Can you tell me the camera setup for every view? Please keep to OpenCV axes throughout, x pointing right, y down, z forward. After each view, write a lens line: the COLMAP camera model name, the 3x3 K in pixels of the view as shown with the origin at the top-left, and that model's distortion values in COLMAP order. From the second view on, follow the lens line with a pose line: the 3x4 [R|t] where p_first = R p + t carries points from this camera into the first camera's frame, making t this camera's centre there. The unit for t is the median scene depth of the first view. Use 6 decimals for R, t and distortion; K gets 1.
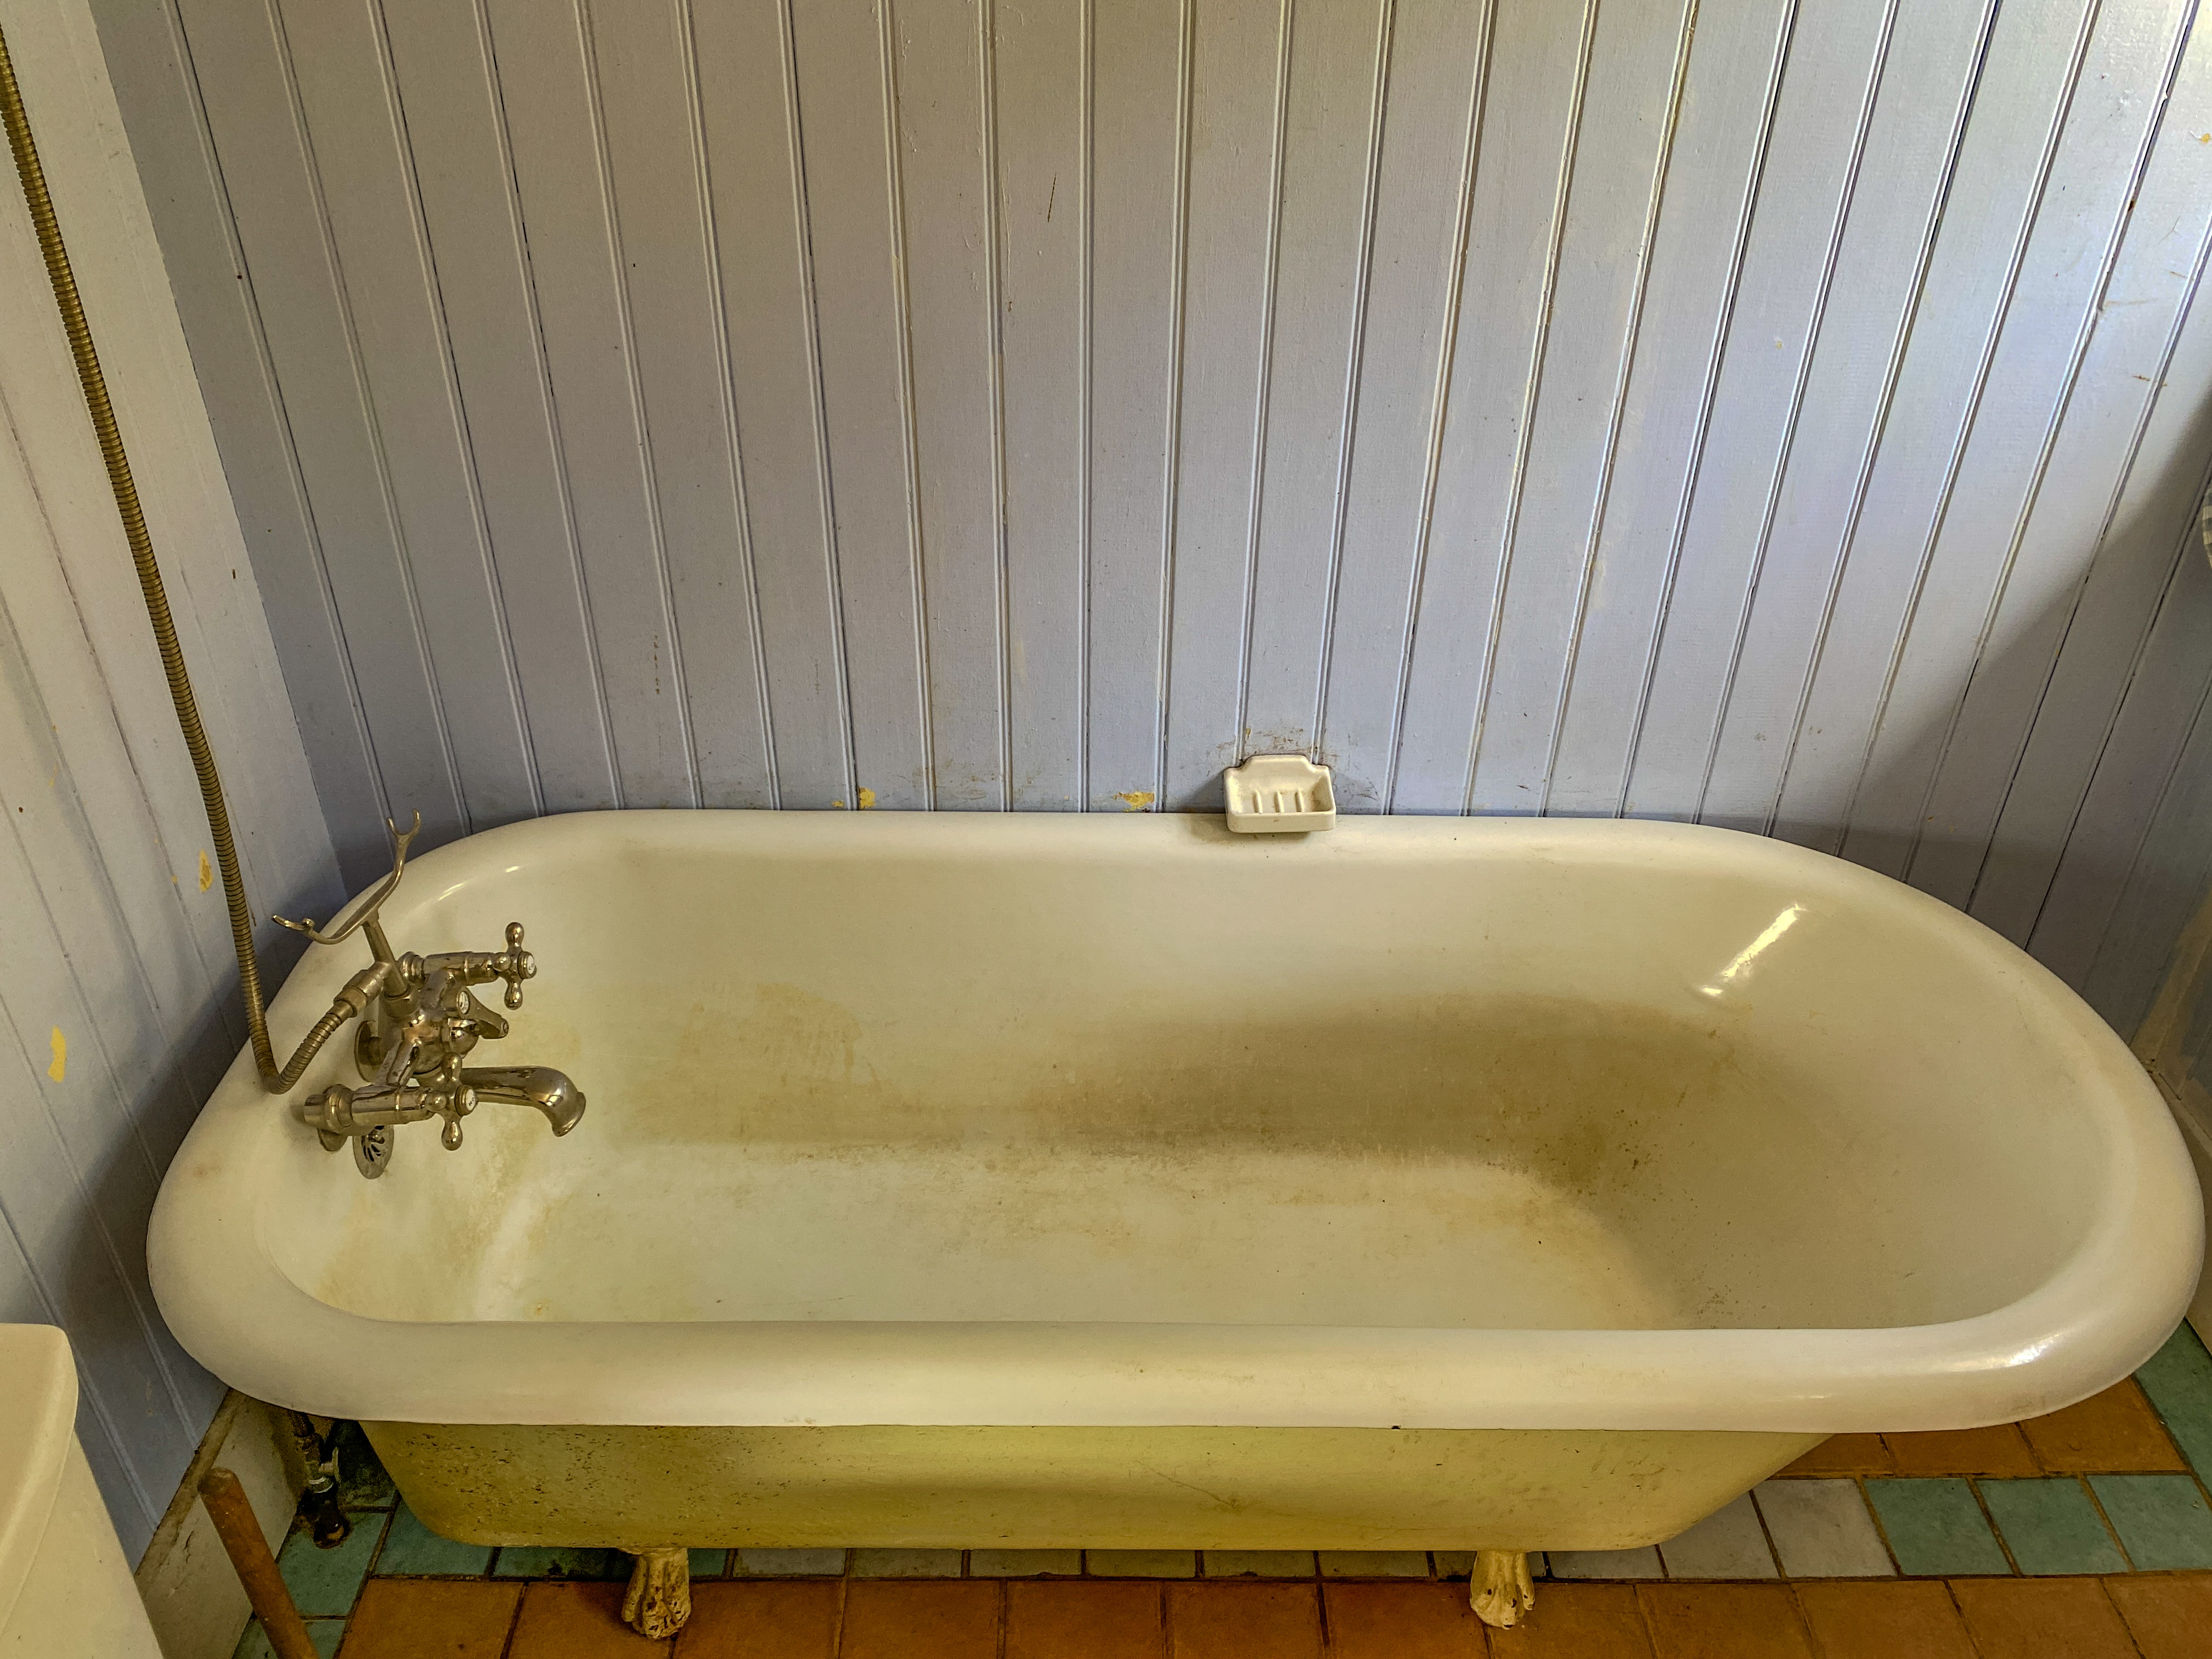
lens RADIAL K [[1635.3, 0, 1106.0], [0, 1635.3, 829.5], [0, 0, 1]] dist [0.005127, 0.003138]
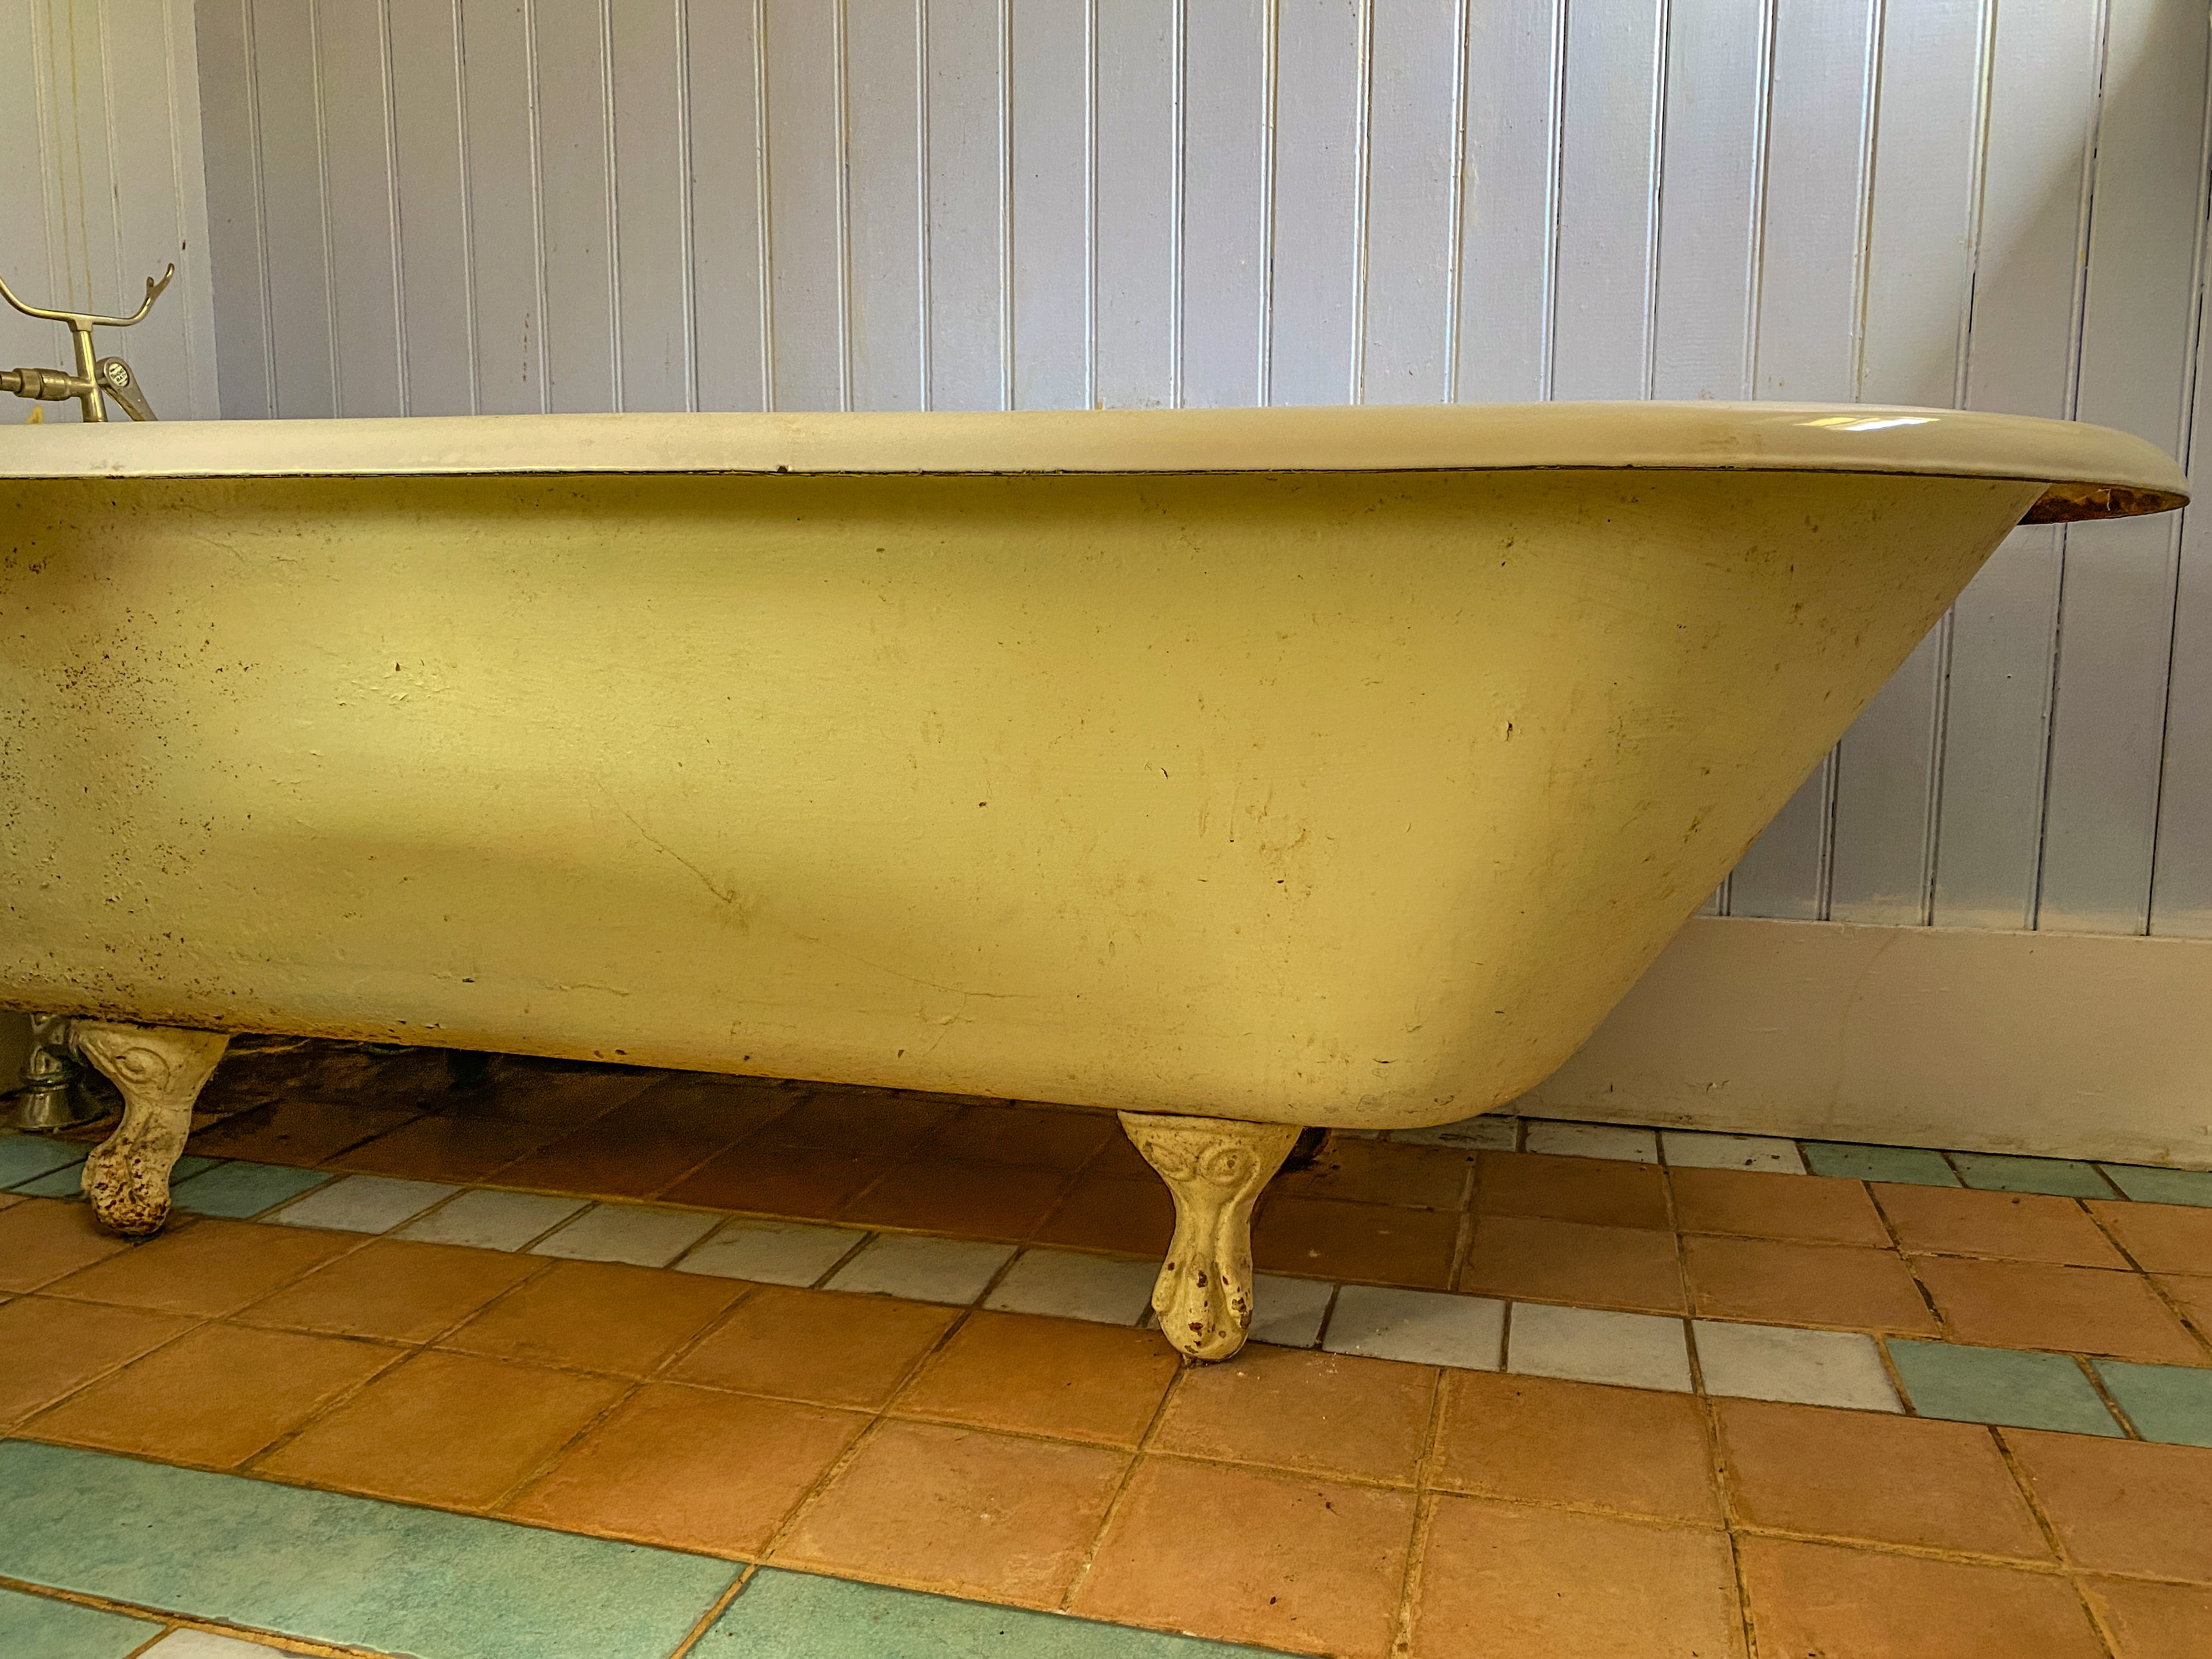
lens RADIAL K [[1650.4, 0, 1106.0], [0, 1650.4, 829.5], [0, 0, 1]] dist [0.024251, -0.043336]
pose [[0.965051, 0.031485, -0.260162, 0.352408], [-0.138862, 0.903364, -0.405771, 0.544480], [0.222246, 0.427717, 0.876165, 0.323679]]
